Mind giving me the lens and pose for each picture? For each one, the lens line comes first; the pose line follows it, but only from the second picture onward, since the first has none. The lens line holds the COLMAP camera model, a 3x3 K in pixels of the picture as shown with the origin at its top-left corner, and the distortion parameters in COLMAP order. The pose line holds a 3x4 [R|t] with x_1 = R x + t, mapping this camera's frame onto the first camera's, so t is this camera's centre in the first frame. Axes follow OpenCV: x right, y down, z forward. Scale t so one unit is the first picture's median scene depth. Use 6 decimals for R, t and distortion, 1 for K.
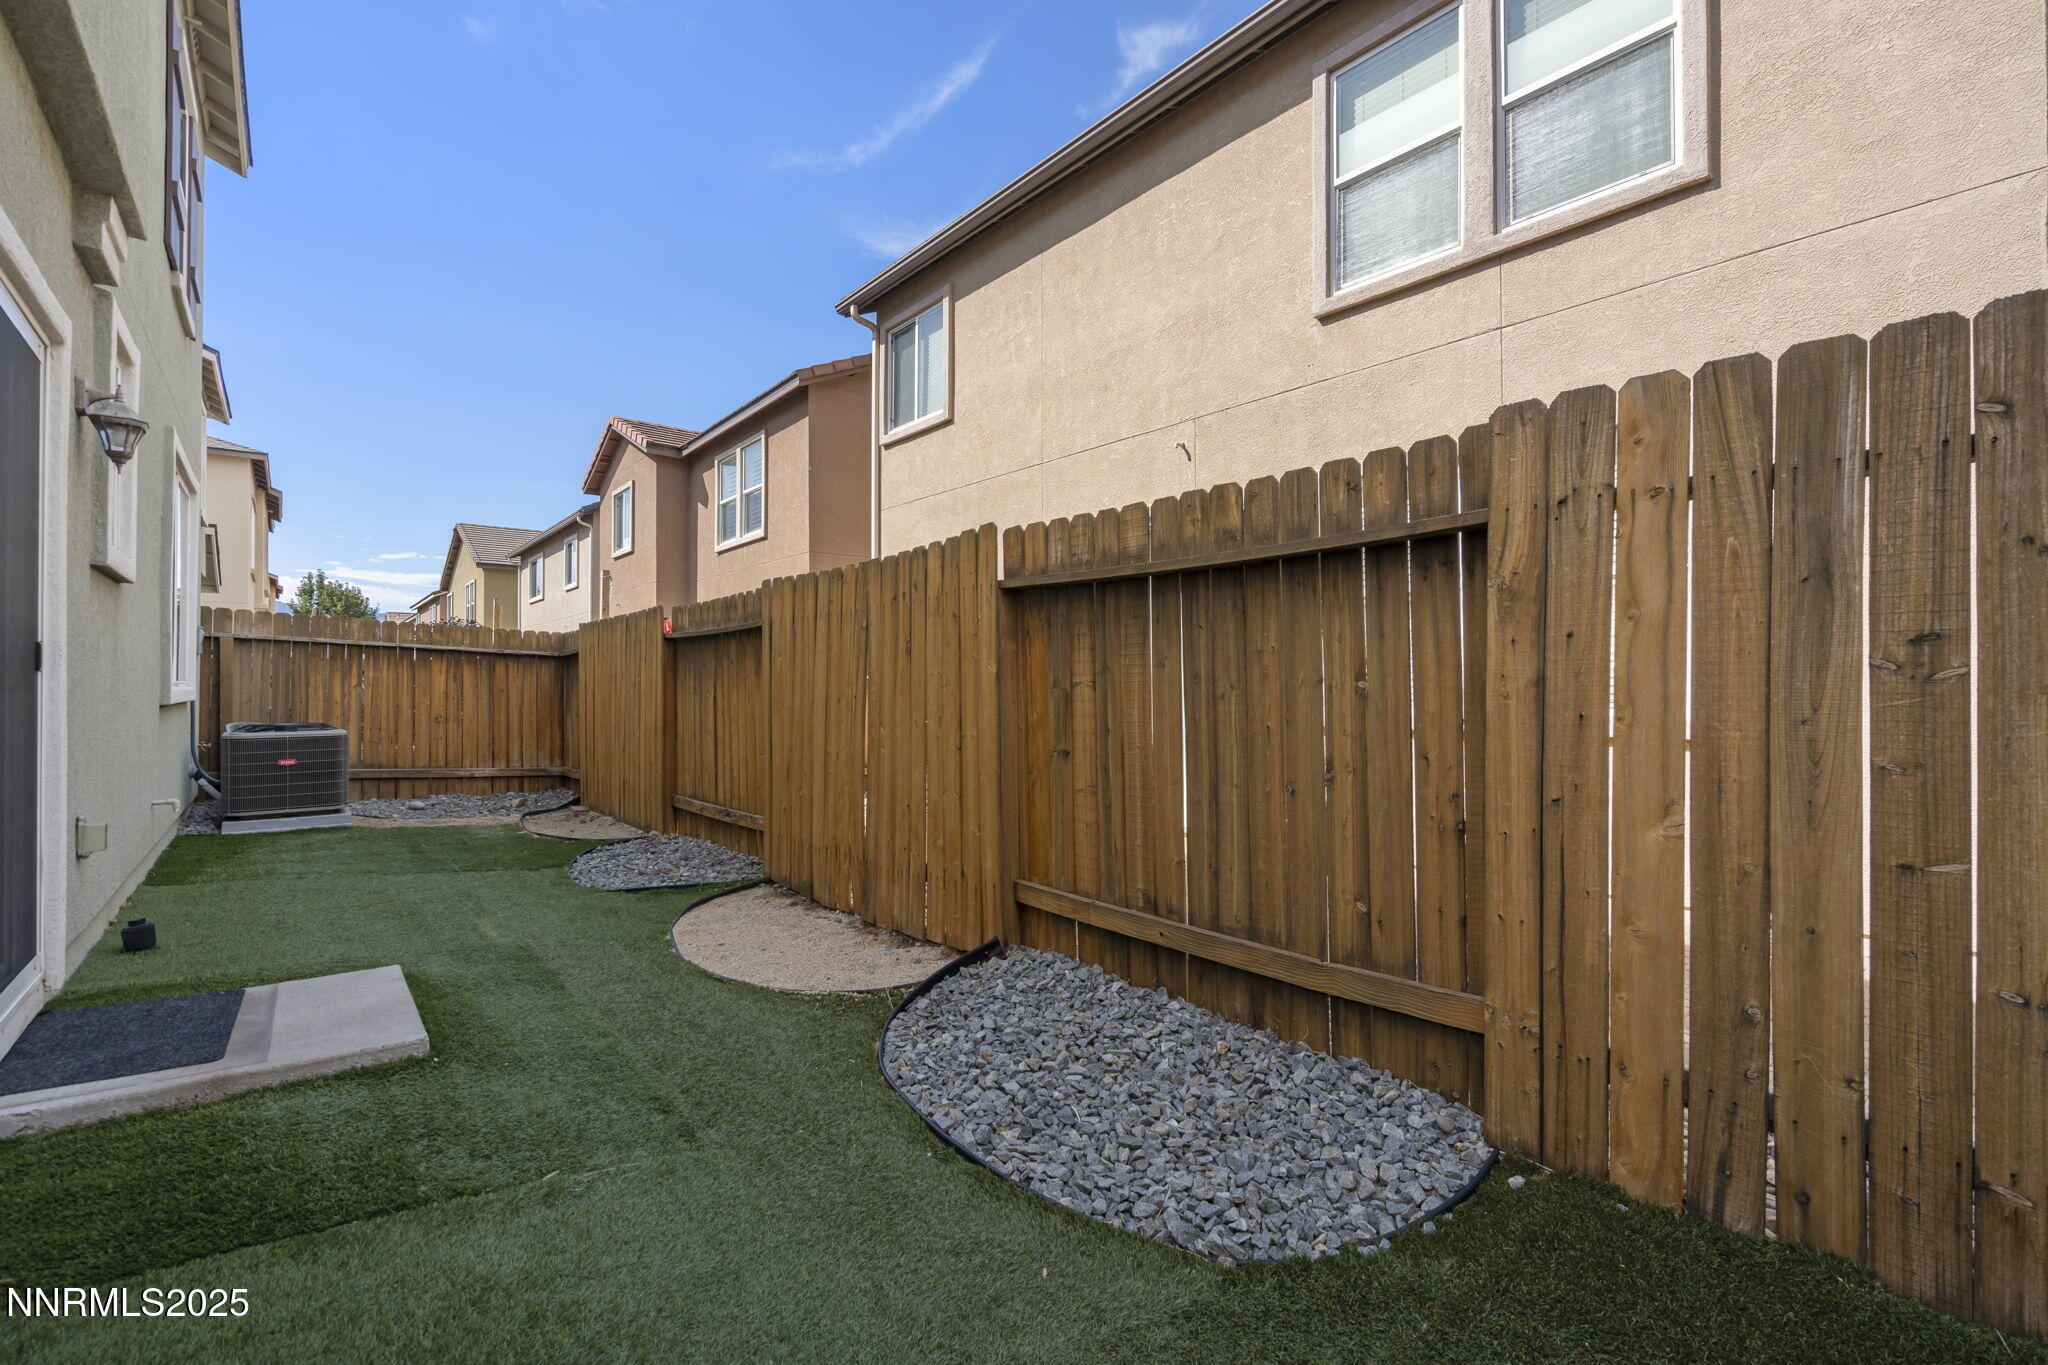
lens RADIAL K [[926.2, 0, 1002.1], [0, 926.2, 680.9], [0, 0, 1]] dist [-0.001828, -0.000172]
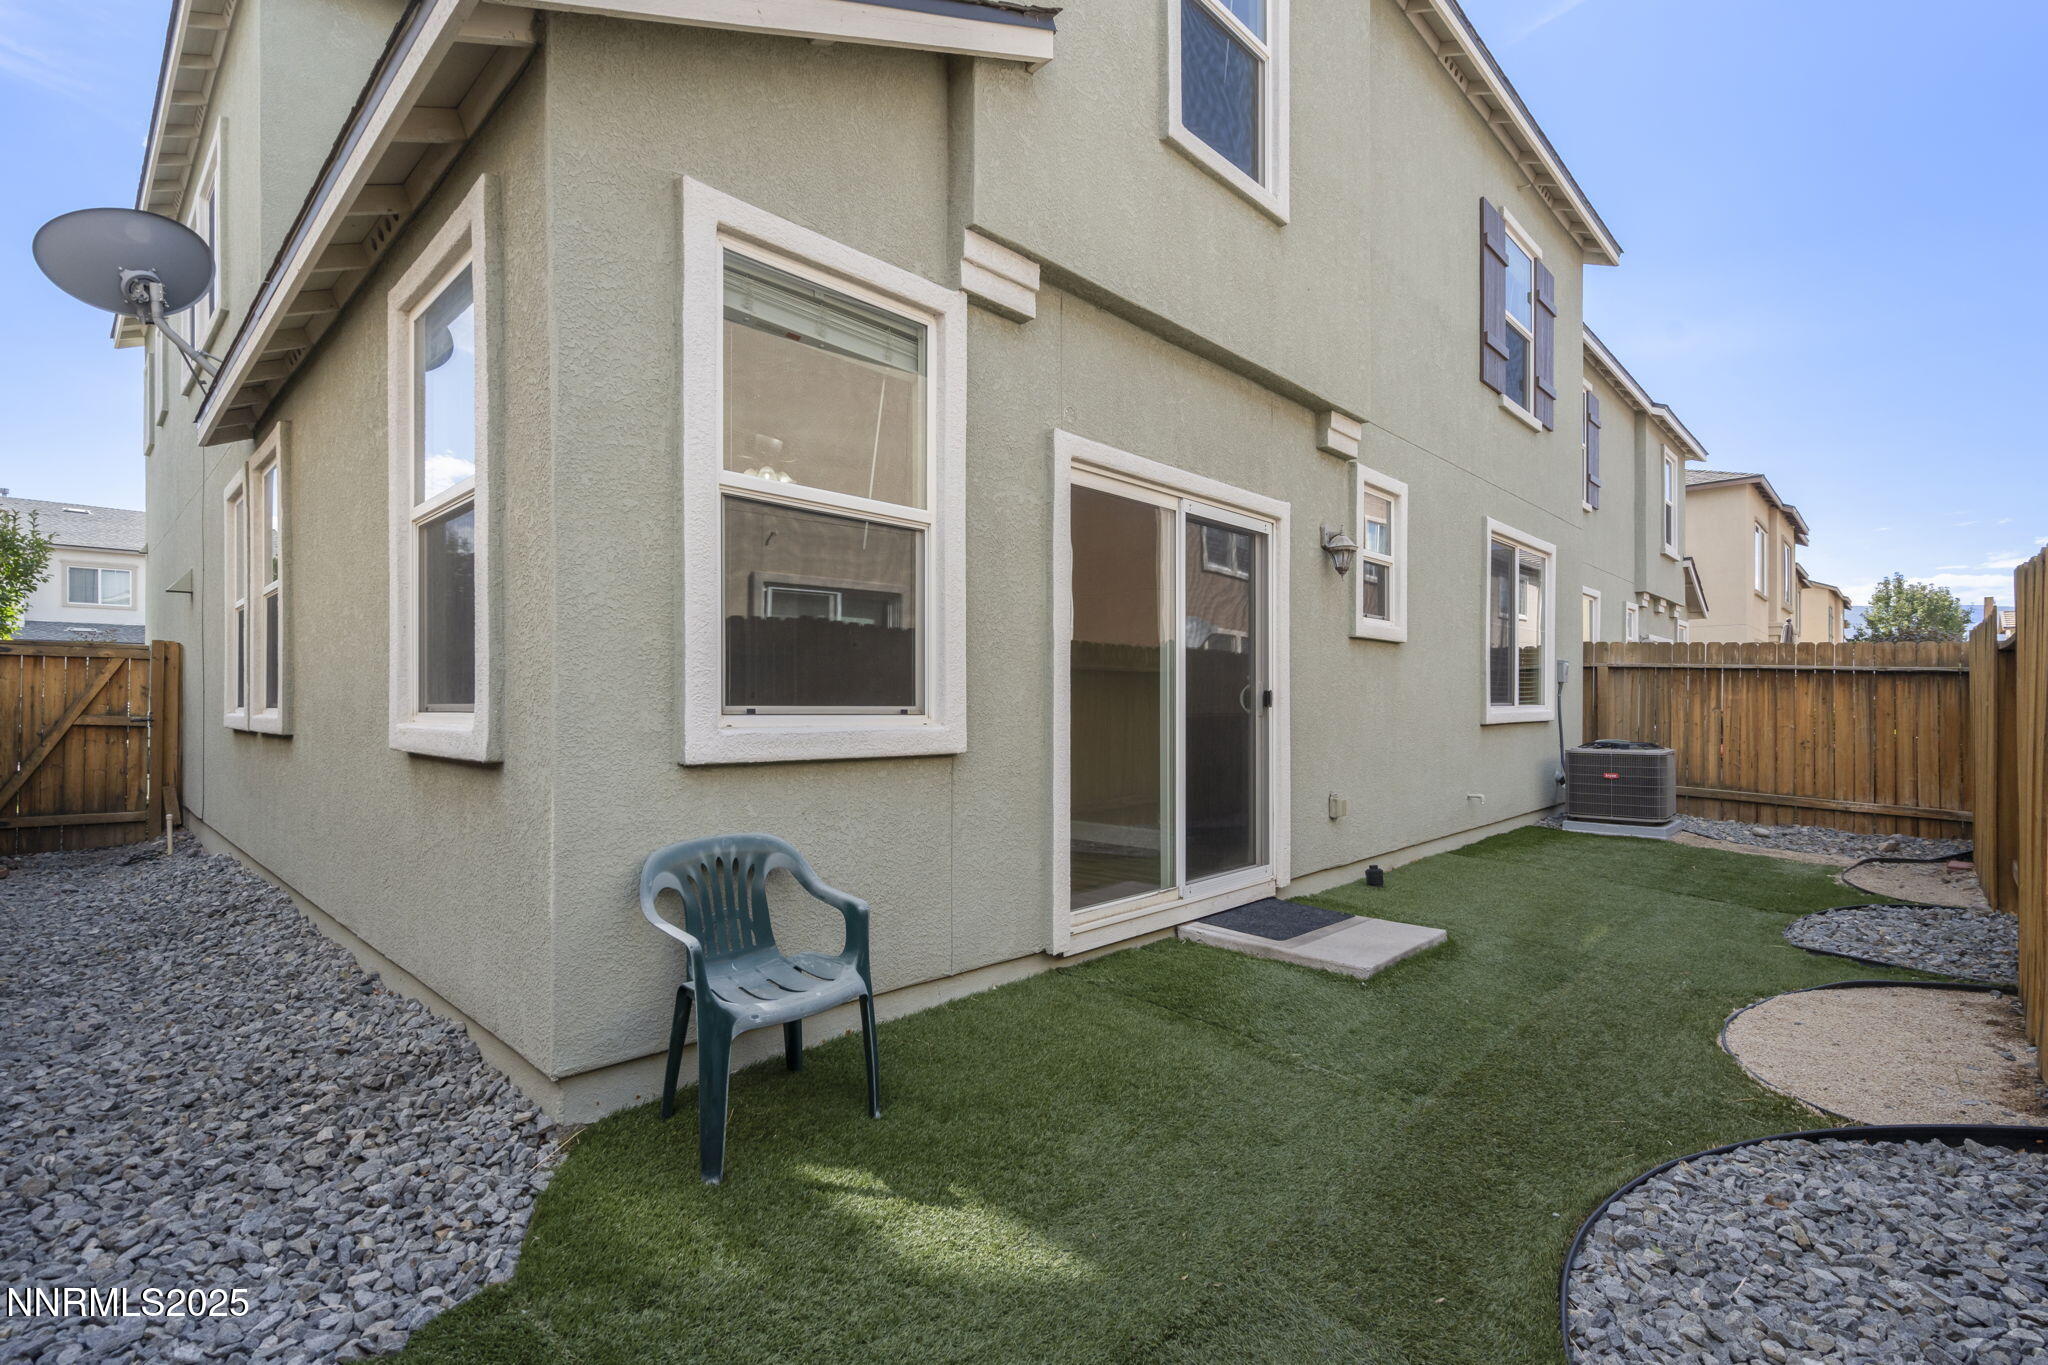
lens RADIAL K [[926.2, 0, 1002.1], [0, 926.2, 680.9], [0, 0, 1]] dist [-0.001828, -0.000172]
pose [[0.132912, -0.022317, -0.990877, 0.215031], [0.006115, 0.999746, -0.021697, -0.007514], [0.991109, -0.003175, 0.133014, 0.079075]]
